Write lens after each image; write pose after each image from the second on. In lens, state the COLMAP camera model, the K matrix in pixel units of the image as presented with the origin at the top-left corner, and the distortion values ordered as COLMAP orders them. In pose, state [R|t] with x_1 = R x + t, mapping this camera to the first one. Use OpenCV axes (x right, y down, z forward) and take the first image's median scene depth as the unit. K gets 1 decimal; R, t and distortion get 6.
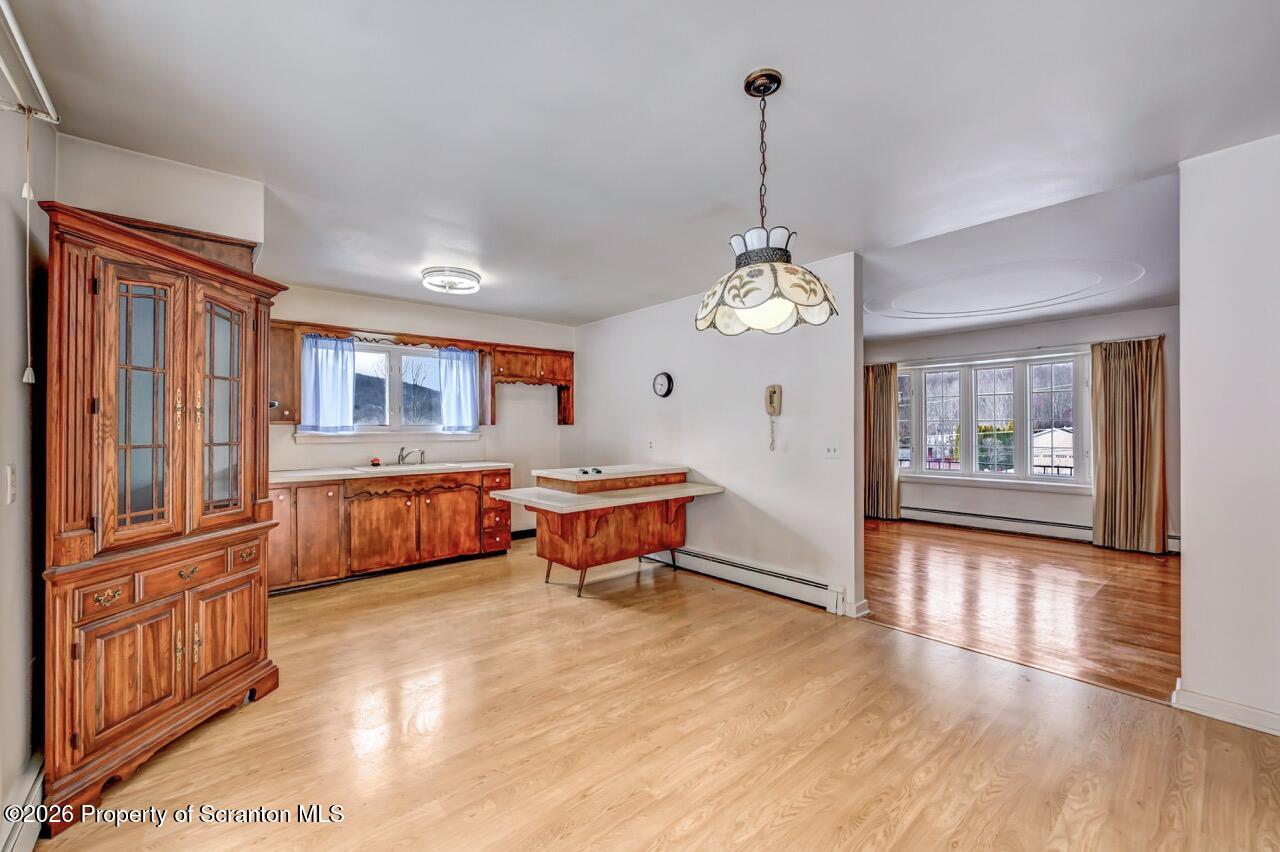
lens RADIAL K [[509.5, 0, 639.4], [0, 509.5, 429.0], [0, 0, 1]] dist [-0.002584, -0.000557]
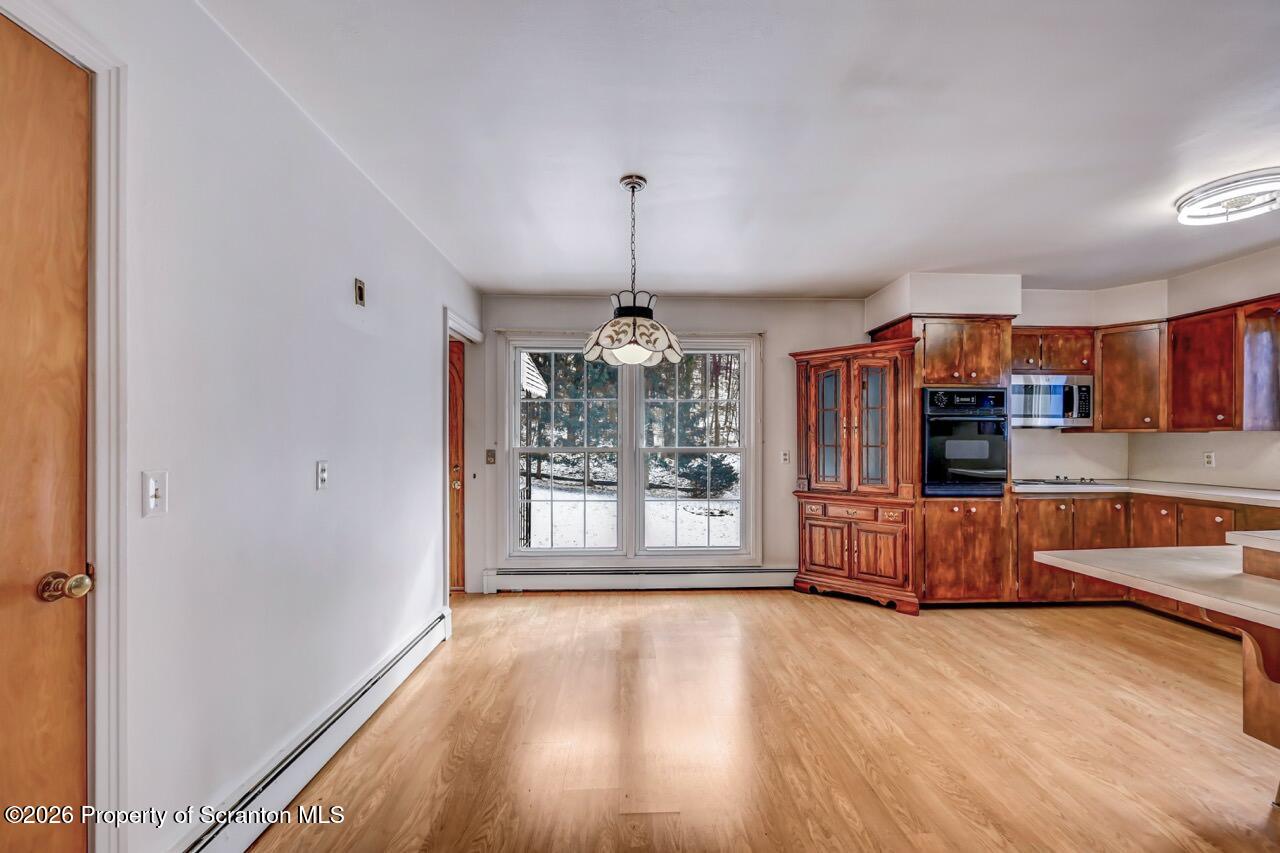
lens RADIAL K [[506.0, 0, 642.8], [0, 506.0, 443.4], [0, 0, 1]] dist [-0.004139, 0.000461]
pose [[-0.629337, 0.007390, -0.777097, 0.554353], [0.002355, 0.999968, 0.007602, 0.002818], [0.777129, 0.002954, -0.629335, 0.805745]]
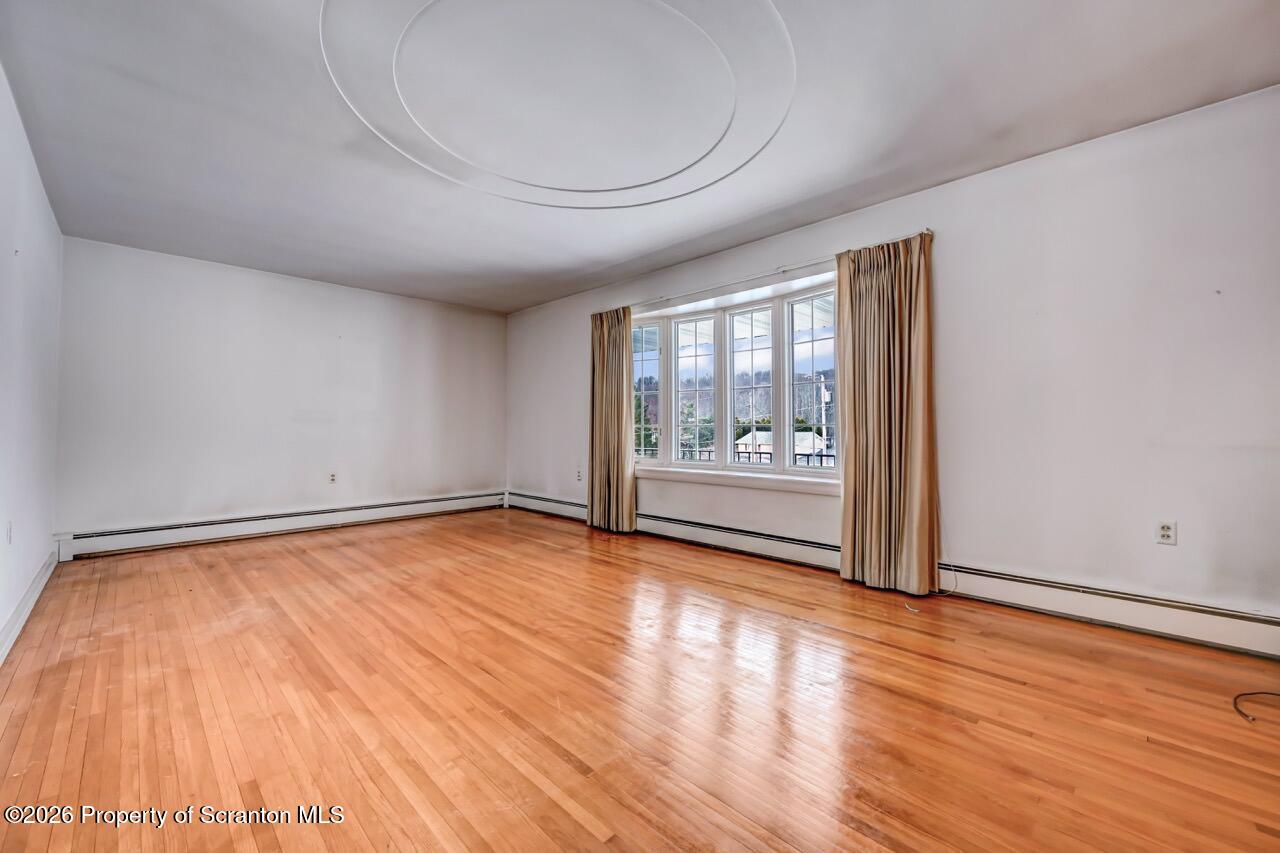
lens RADIAL K [[506.0, 0, 644.2], [0, 506.0, 419.5], [0, 0, 1]] dist [-0.004139, 0.000461]
pose [[0.996760, 0.005428, 0.080251, 0.809175], [-0.003814, 0.999788, -0.020252, 0.066738], [-0.080344, 0.019881, 0.996569, 0.539356]]
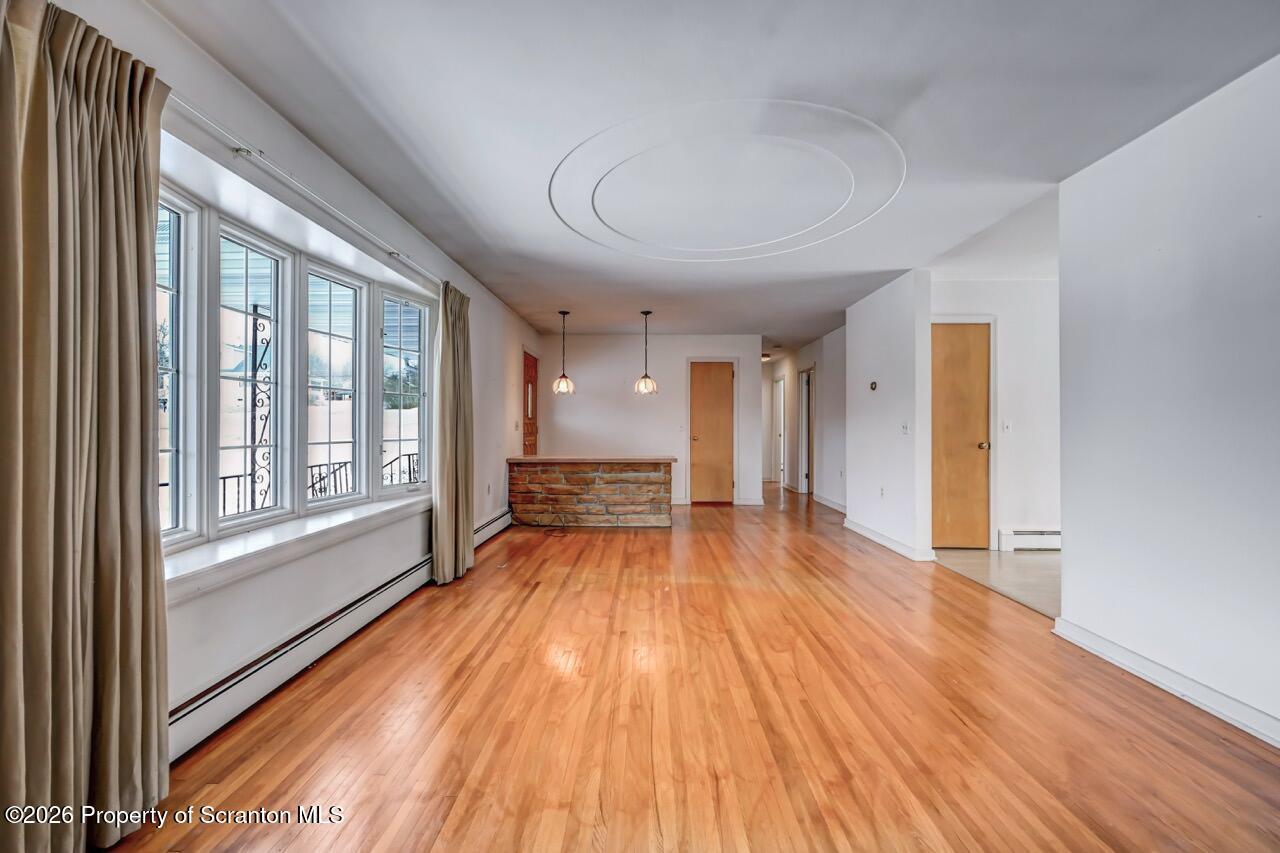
lens RADIAL K [[506.0, 0, 646.7], [0, 506.0, 428.6], [0, 0, 1]] dist [-0.004139, 0.000461]
pose [[-0.748529, 0.000878, 0.663101, 0.352789], [0.003100, 0.999993, 0.002175, 0.035900], [-0.663094, 0.003683, -0.748527, 1.760980]]
